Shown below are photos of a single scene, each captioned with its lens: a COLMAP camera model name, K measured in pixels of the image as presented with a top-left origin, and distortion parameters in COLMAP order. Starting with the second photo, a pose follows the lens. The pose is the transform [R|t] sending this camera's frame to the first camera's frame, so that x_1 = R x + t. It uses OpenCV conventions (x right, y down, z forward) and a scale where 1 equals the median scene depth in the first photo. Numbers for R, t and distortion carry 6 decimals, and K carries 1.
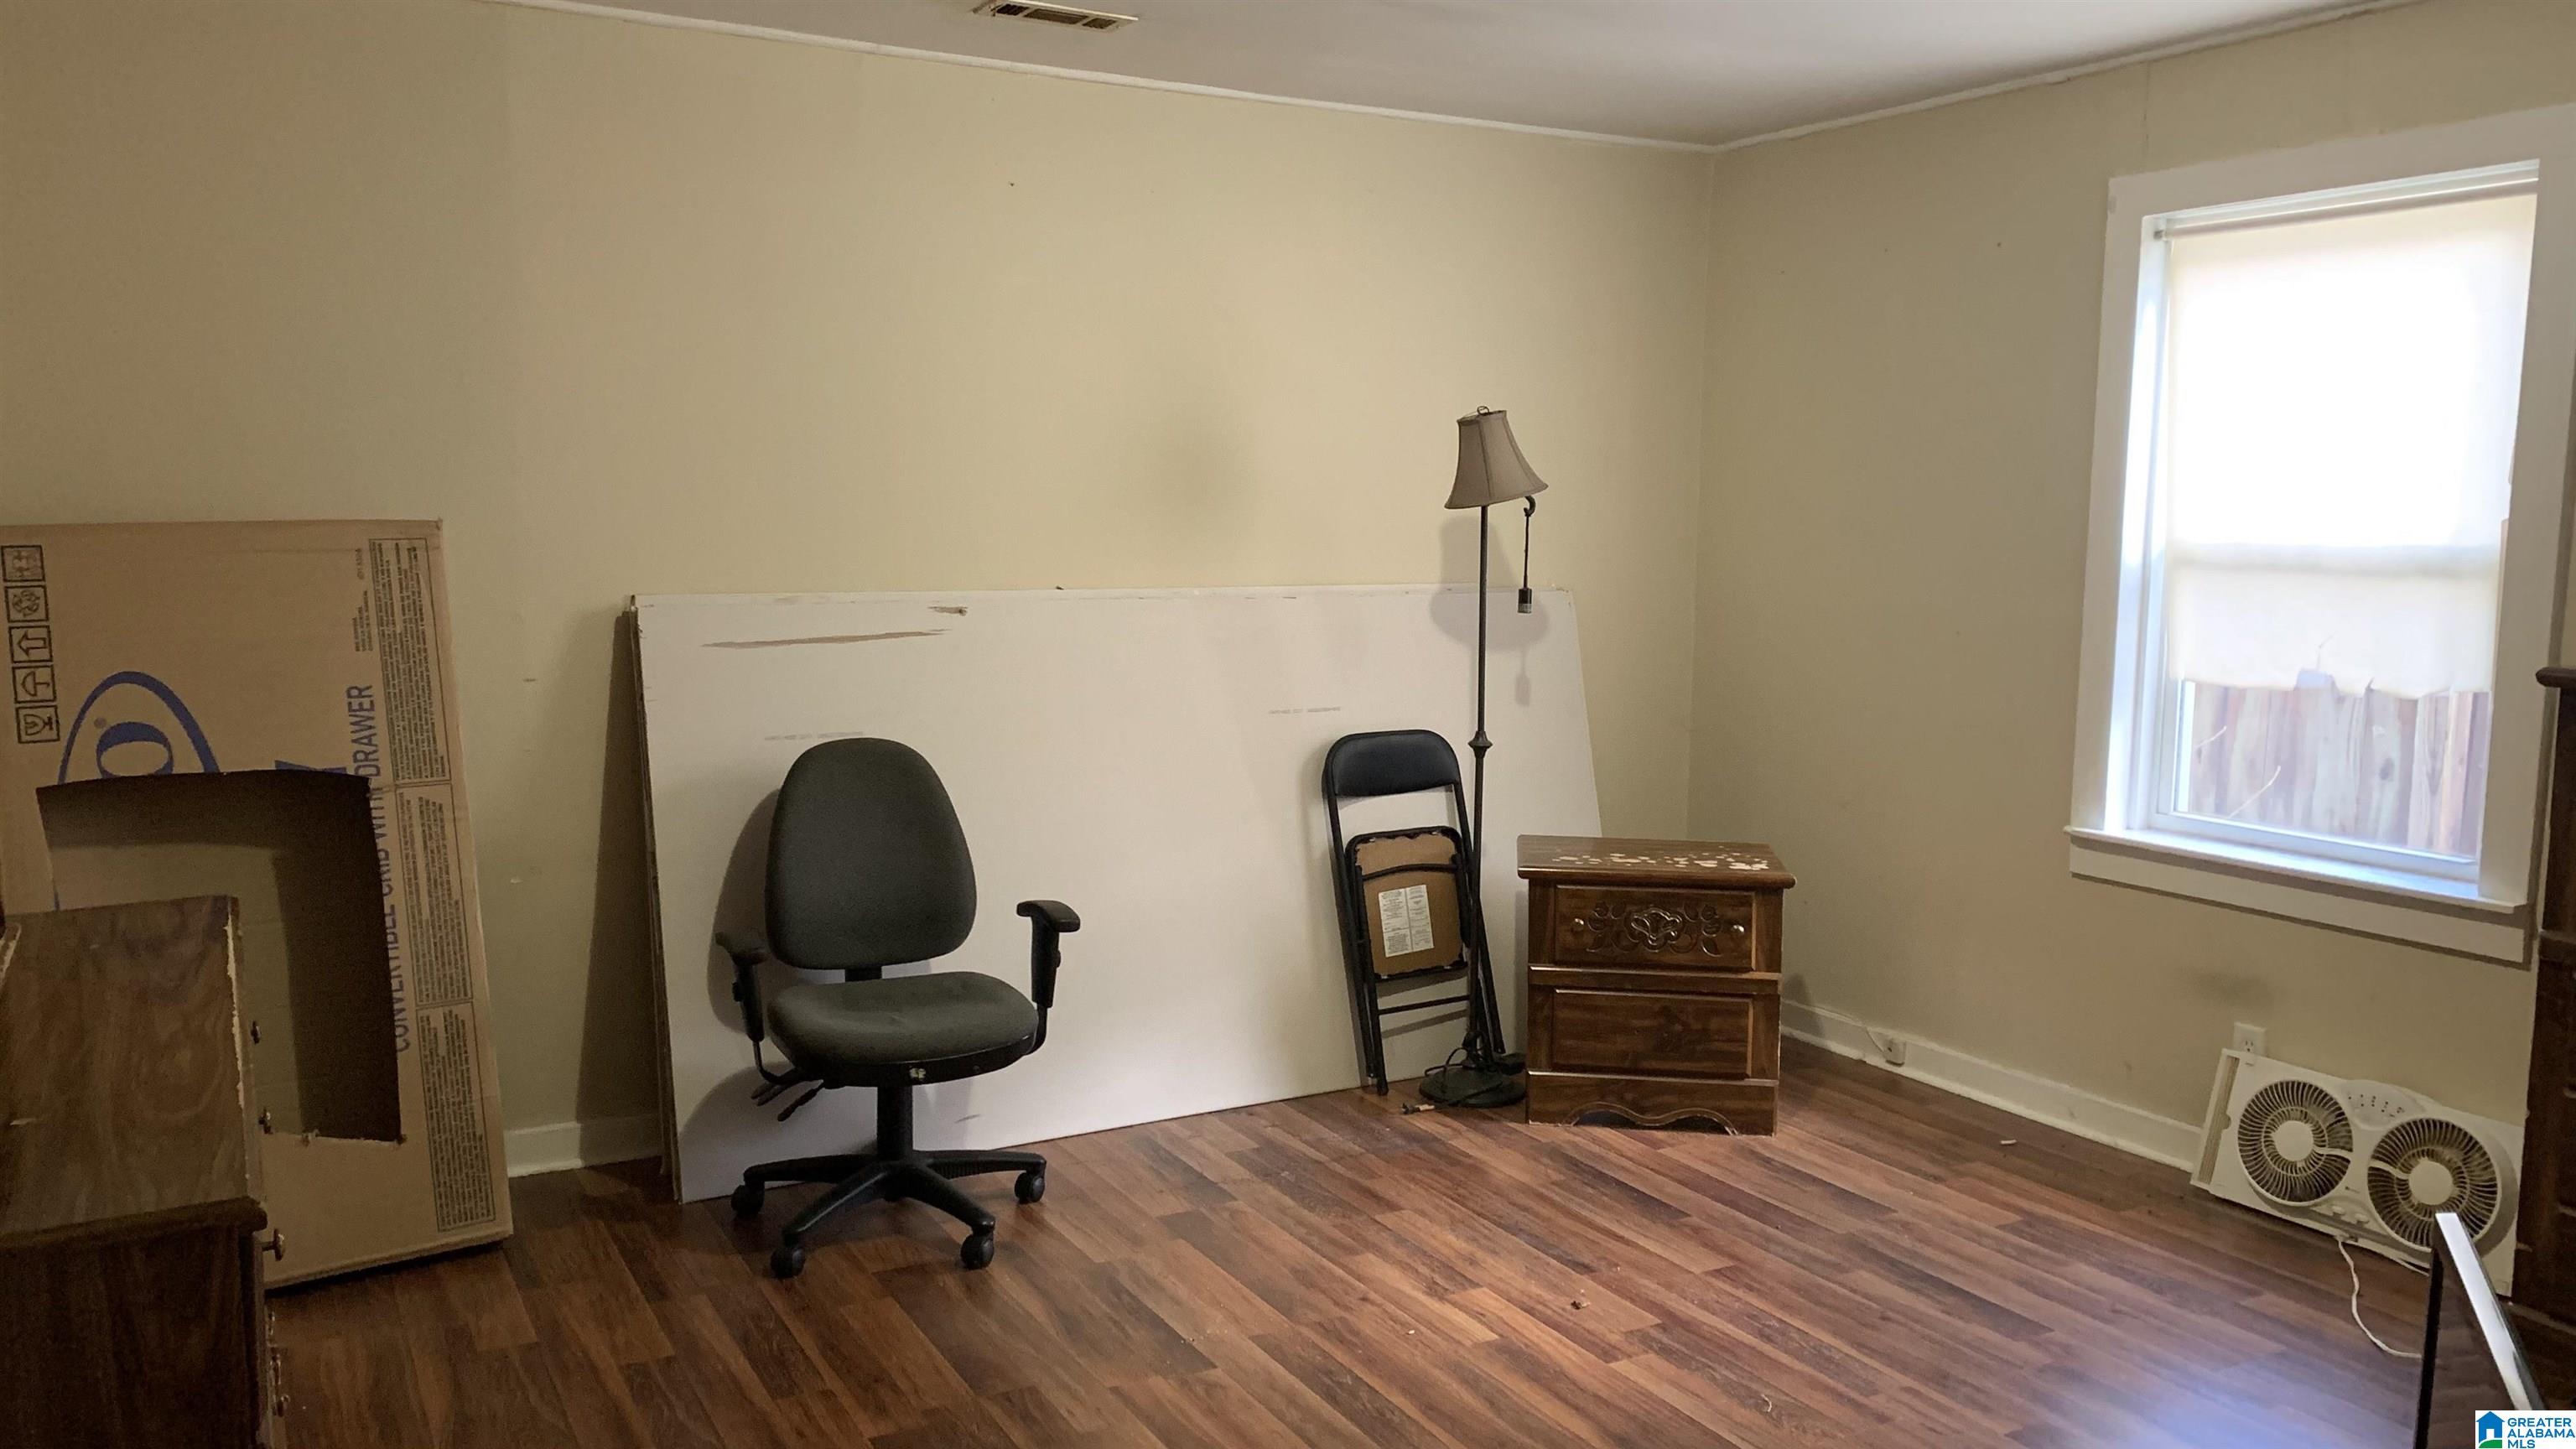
lens RADIAL K [[1954.7, 0, 1273.9], [0, 1954.7, 735.1], [0, 0, 1]] dist [0.063324, -0.071999]
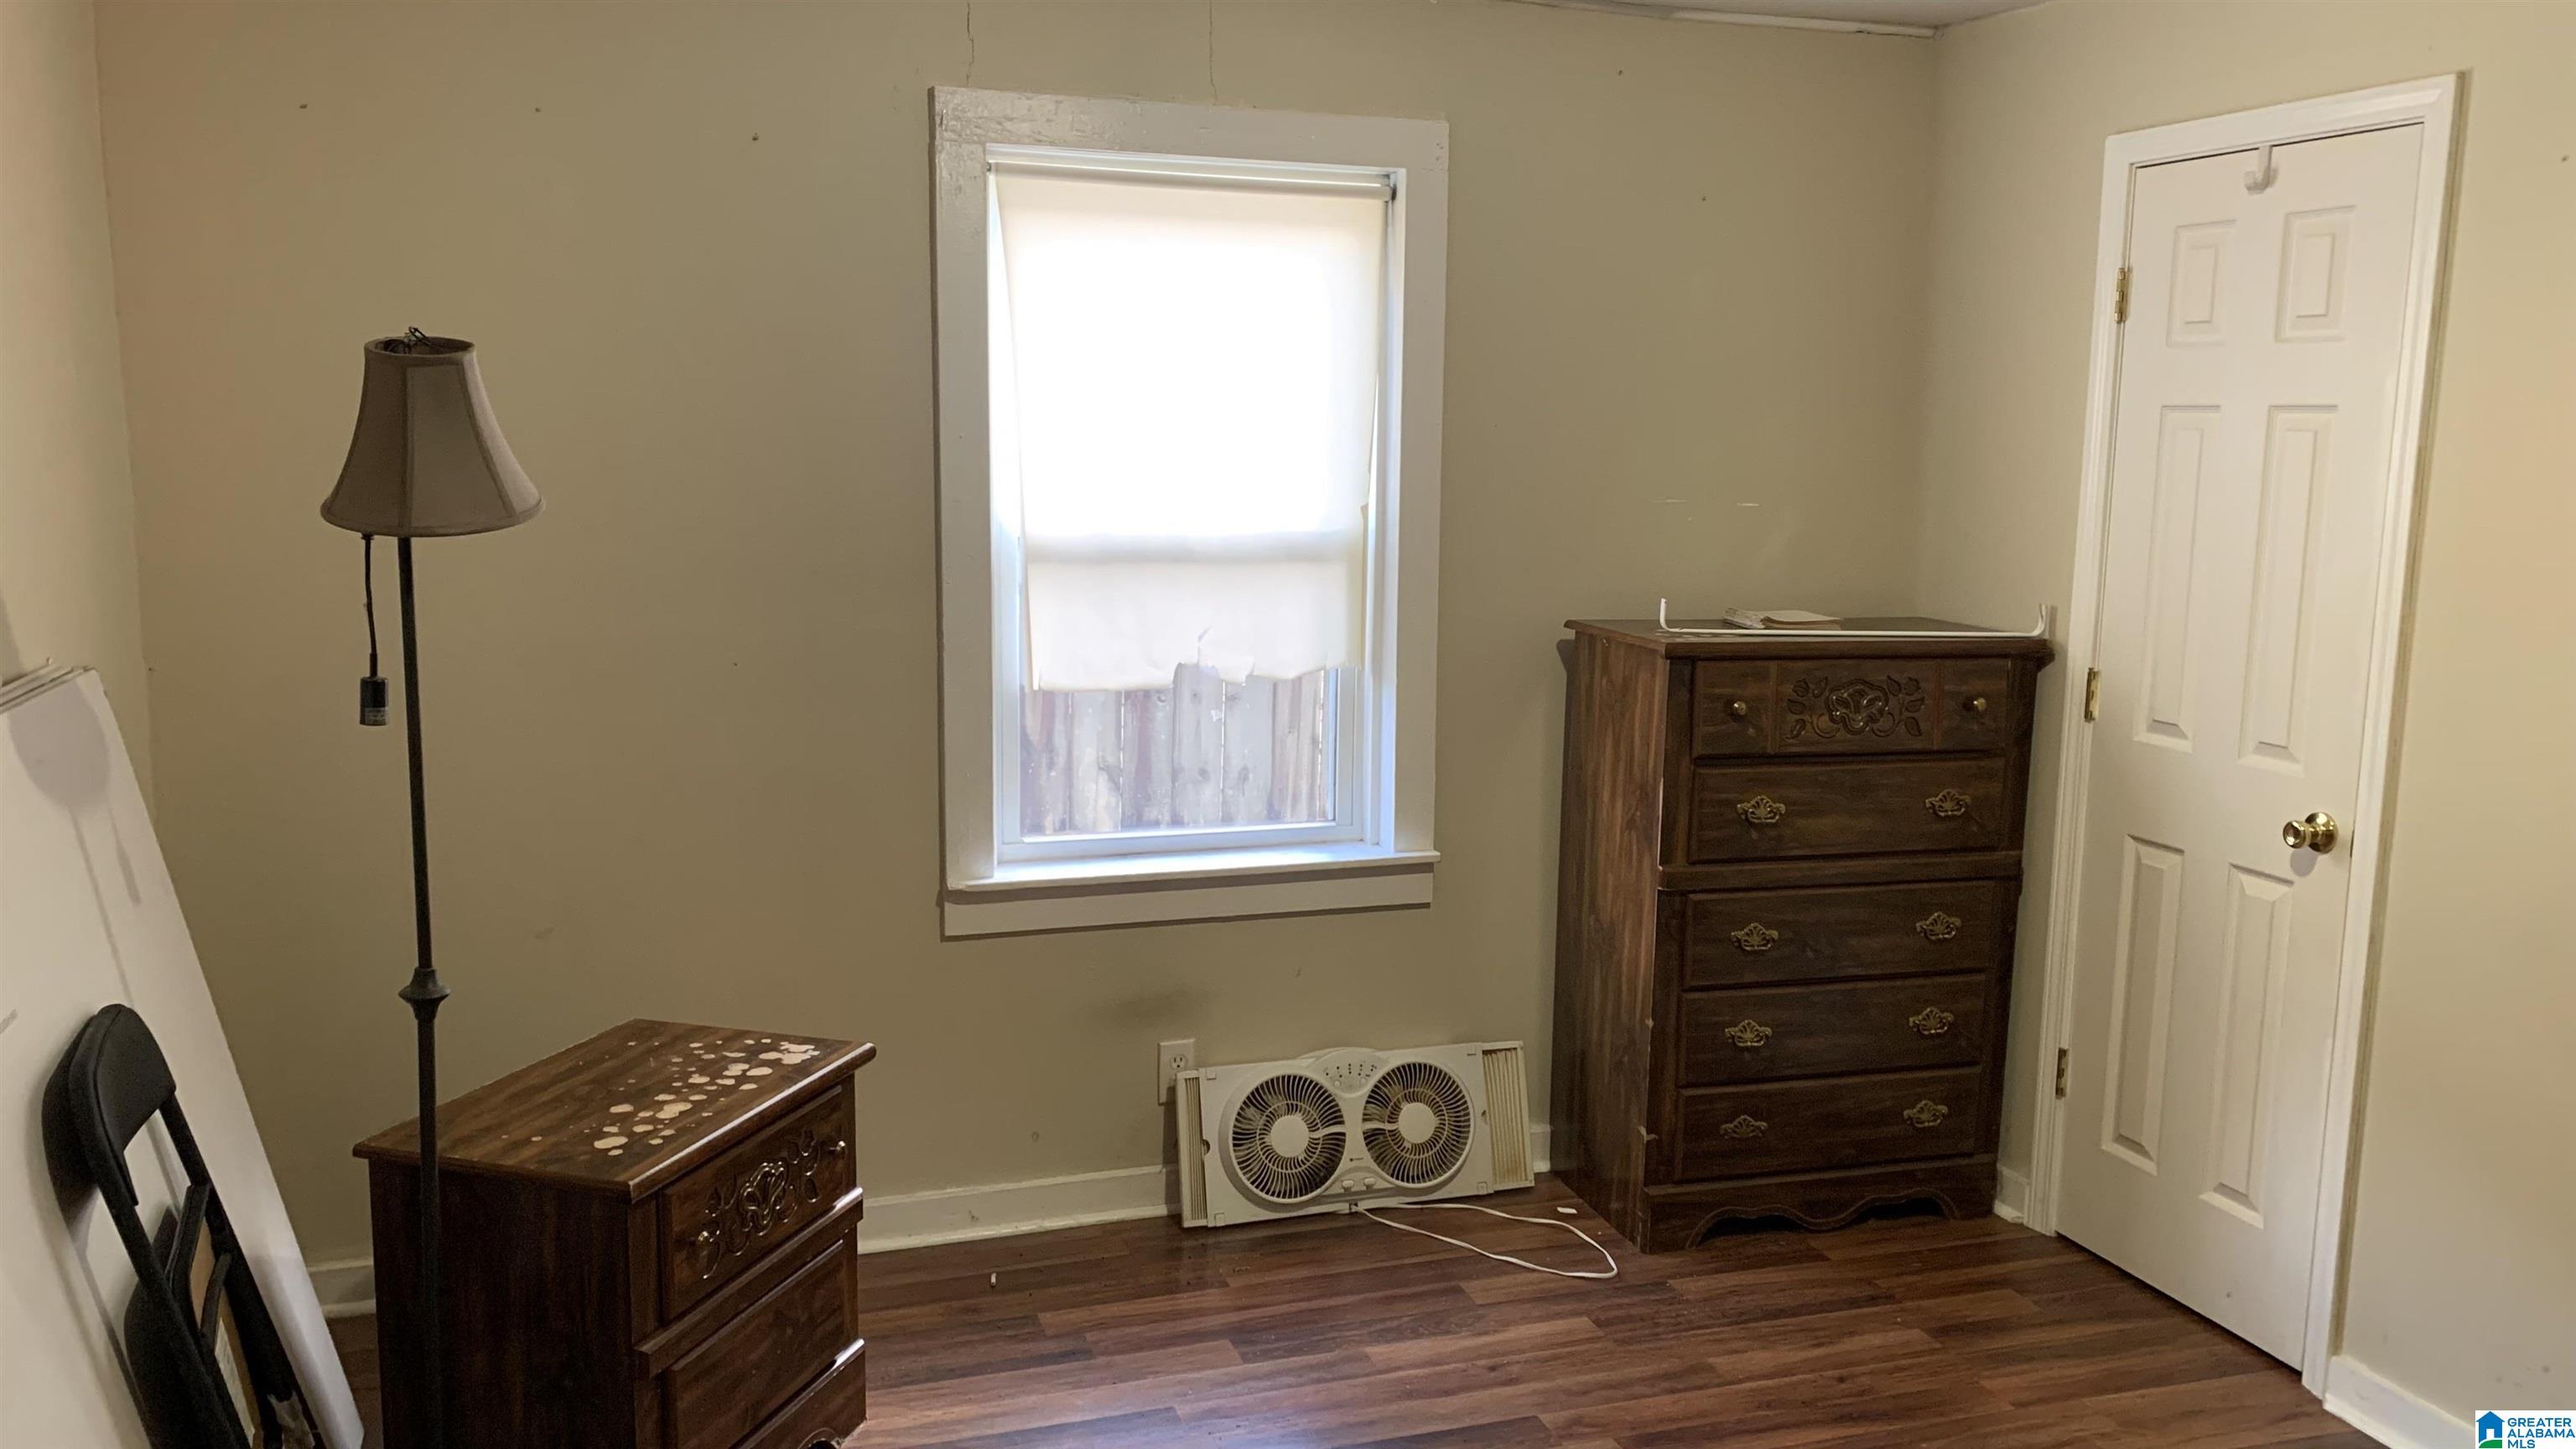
lens RADIAL K [[1954.7, 0, 1274.5], [0, 1954.7, 718.4], [0, 0, 1]] dist [0.063324, -0.071999]
pose [[0.163426, -0.144267, 0.975950, -0.400369], [0.105379, 0.986143, 0.128128, -0.123843], [-0.980911, 0.081905, 0.176364, 0.795026]]
